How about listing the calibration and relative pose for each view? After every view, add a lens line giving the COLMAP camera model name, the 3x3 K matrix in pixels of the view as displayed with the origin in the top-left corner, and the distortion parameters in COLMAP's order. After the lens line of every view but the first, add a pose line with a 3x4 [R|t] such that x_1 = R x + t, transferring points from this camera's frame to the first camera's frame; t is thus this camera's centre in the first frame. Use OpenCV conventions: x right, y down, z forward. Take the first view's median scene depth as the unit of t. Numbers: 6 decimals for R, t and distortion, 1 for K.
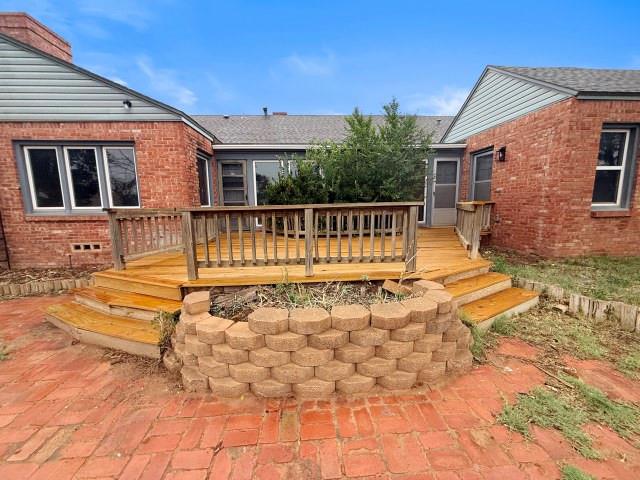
lens RADIAL K [[254.9, 0, 317.9], [0, 254.9, 241.4], [0, 0, 1]] dist [-0.000931, 0.000139]
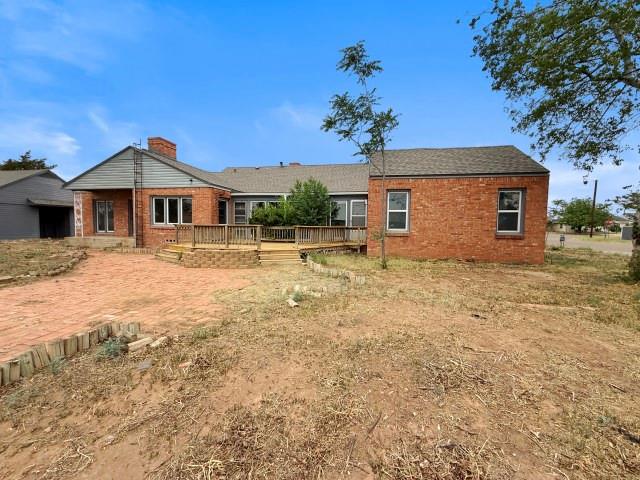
lens RADIAL K [[254.9, 0, 319.6], [0, 254.9, 240.0], [0, 0, 1]] dist [-0.000931, 0.000139]
pose [[0.969926, 0.044670, -0.239268, 0.991041], [-0.064282, 0.995125, -0.074798, 0.109604], [0.234760, 0.087929, 0.968068, -0.952085]]
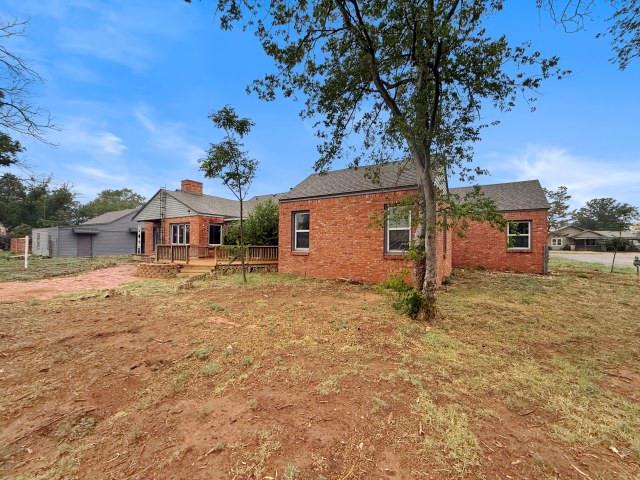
lens RADIAL K [[254.9, 0, 322.4], [0, 254.9, 237.9], [0, 0, 1]] dist [-0.000931, 0.000139]
pose [[0.815881, 0.010535, -0.578124, 2.334214], [-0.100569, 0.987180, -0.123939, 0.001077], [0.569407, 0.159261, 0.806481, -0.514092]]
